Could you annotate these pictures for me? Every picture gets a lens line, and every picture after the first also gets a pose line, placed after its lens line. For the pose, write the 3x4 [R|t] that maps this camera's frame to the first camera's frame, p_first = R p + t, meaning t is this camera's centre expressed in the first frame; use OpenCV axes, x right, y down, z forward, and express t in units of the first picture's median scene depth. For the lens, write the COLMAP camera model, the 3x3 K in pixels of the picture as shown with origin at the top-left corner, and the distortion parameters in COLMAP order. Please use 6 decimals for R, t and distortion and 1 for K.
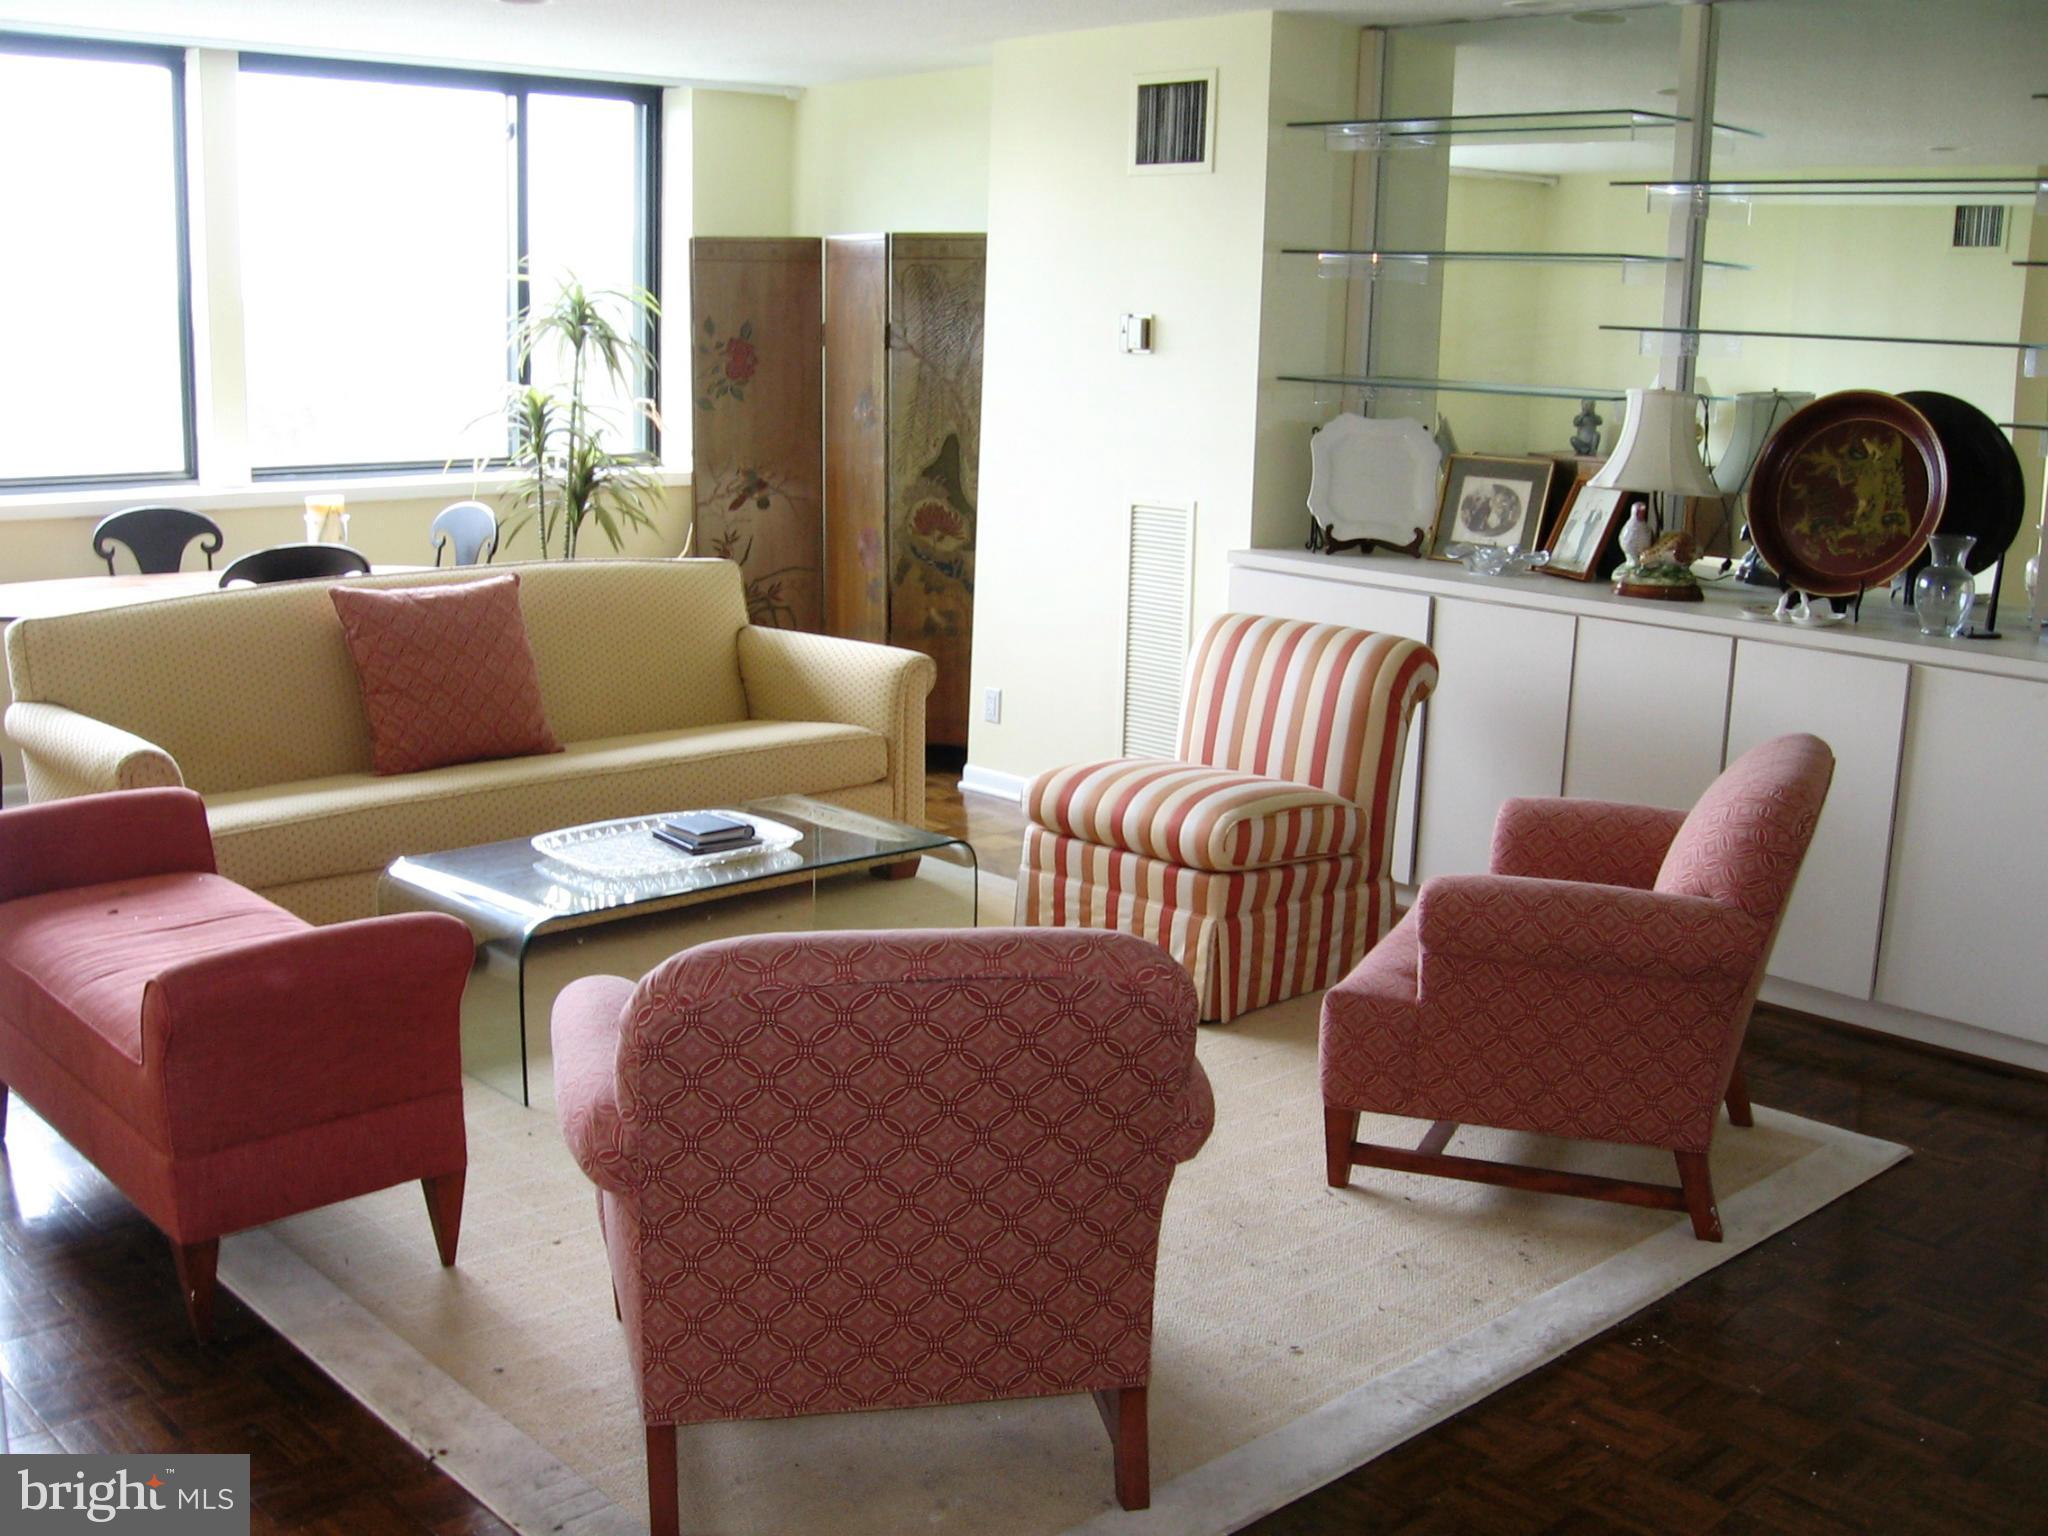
lens RADIAL K [[2191.2, 0, 1024.0], [0, 2191.2, 768.0], [0, 0, 1]] dist [-0.107340, -0.012960]
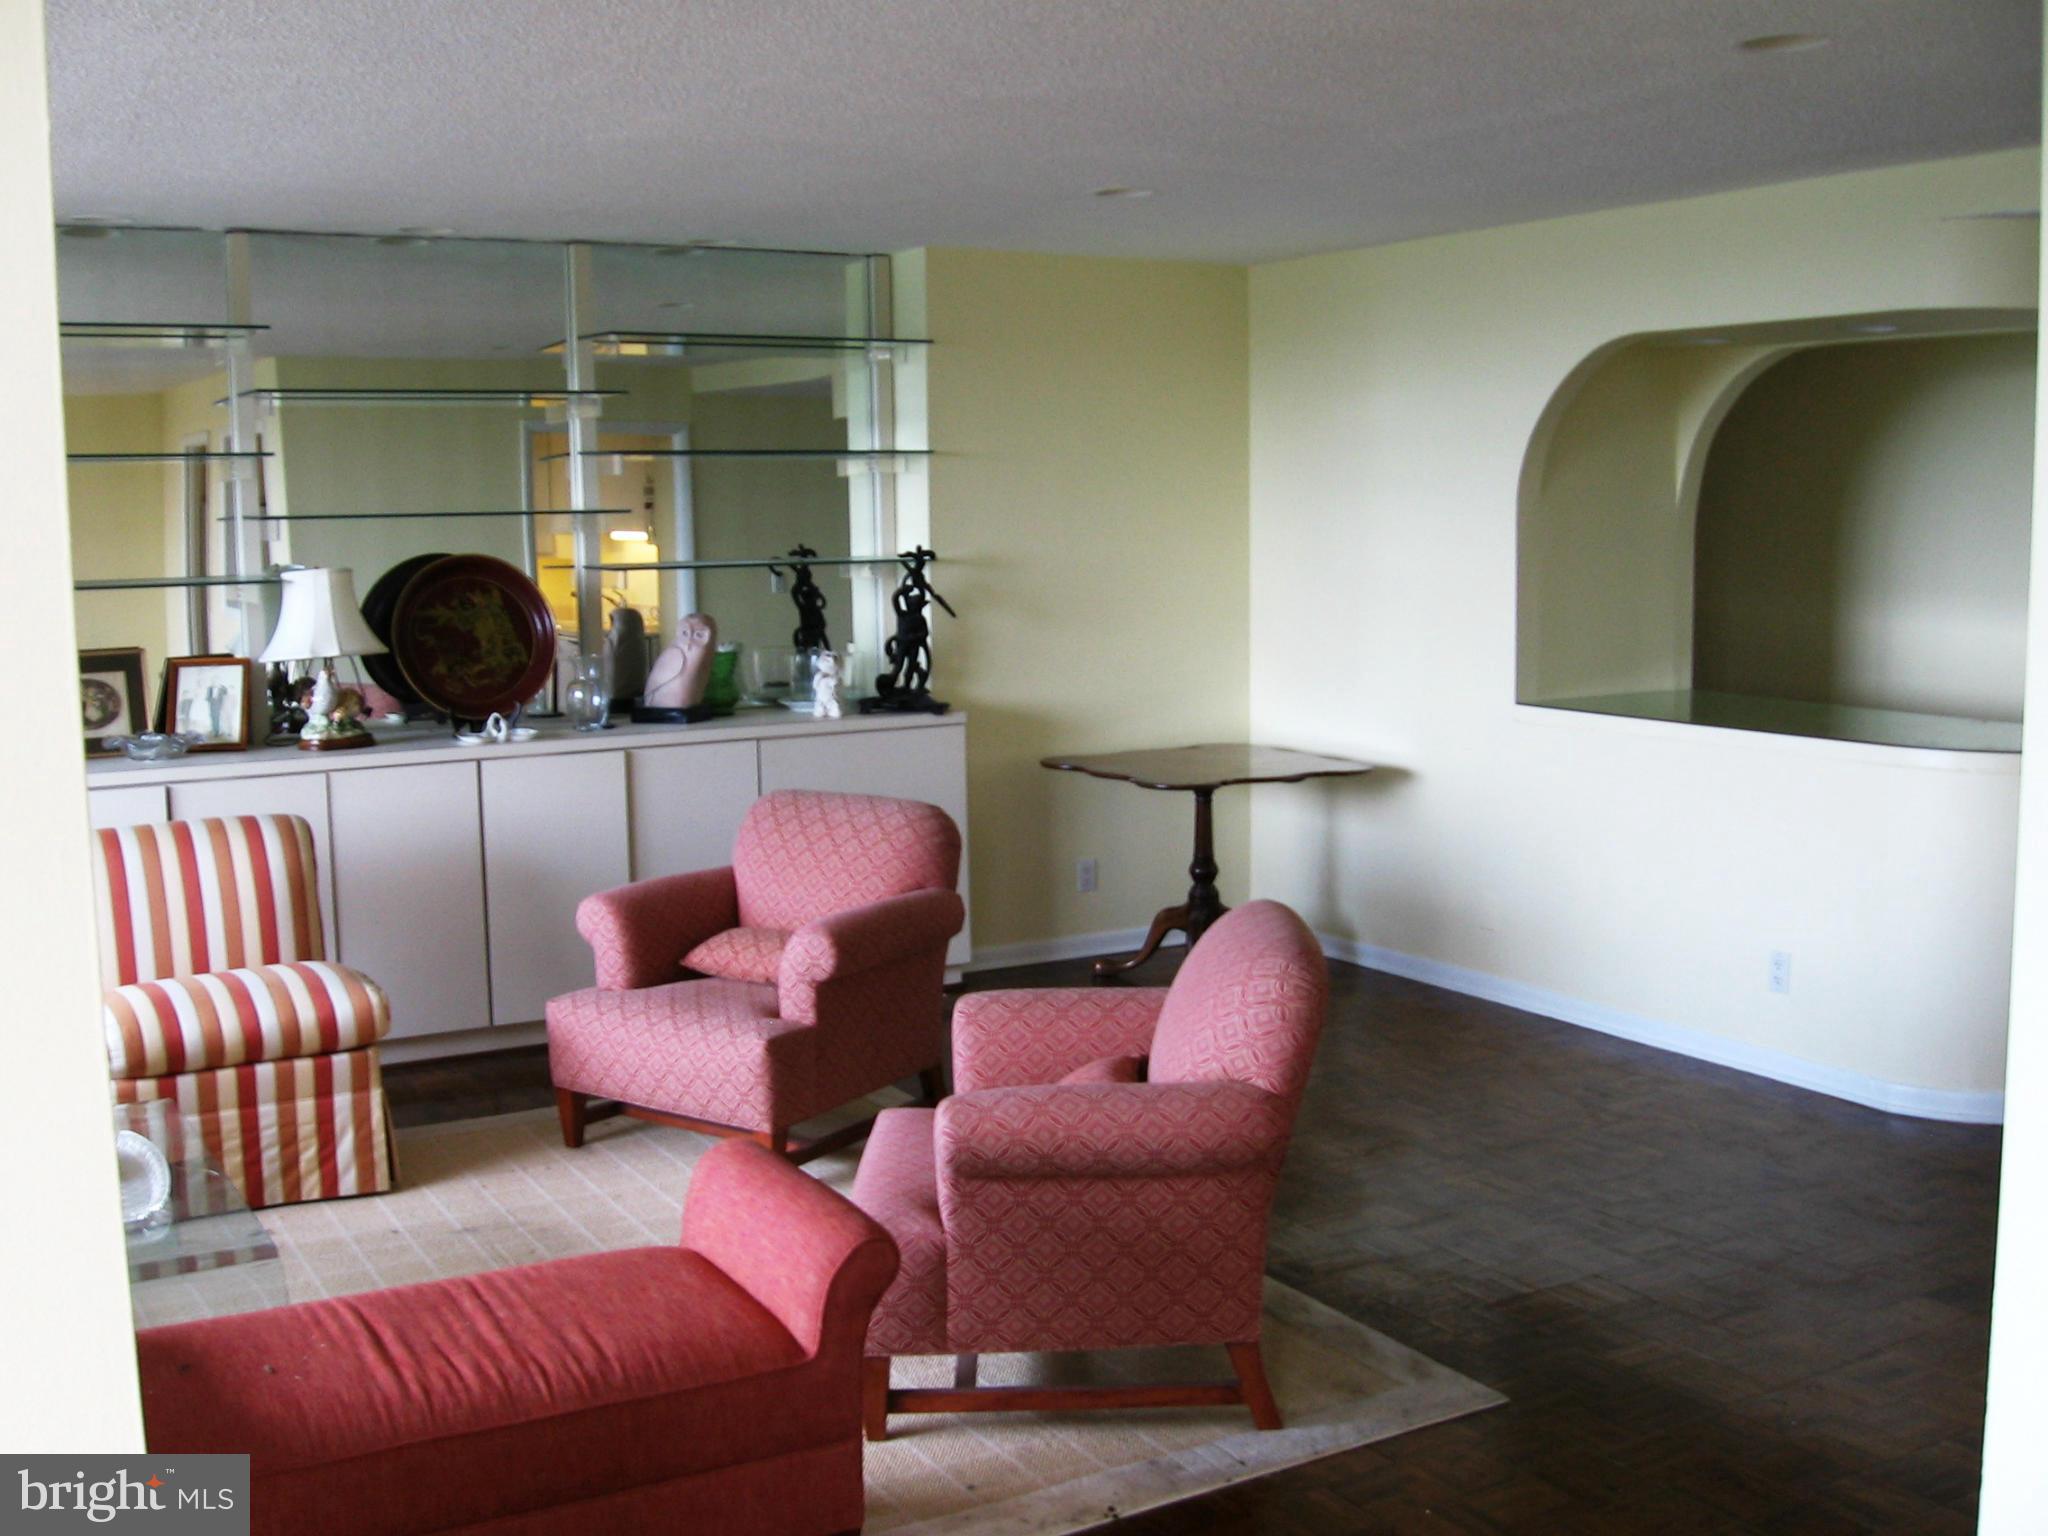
lens RADIAL K [[2191.2, 0, 1024.0], [0, 2191.2, 768.0], [0, 0, 1]] dist [-0.107340, -0.012960]
pose [[0.218576, -0.144621, 0.965044, -0.768514], [0.220252, 0.970748, 0.095590, -0.103586], [-0.950639, 0.191659, 0.244035, 0.403569]]
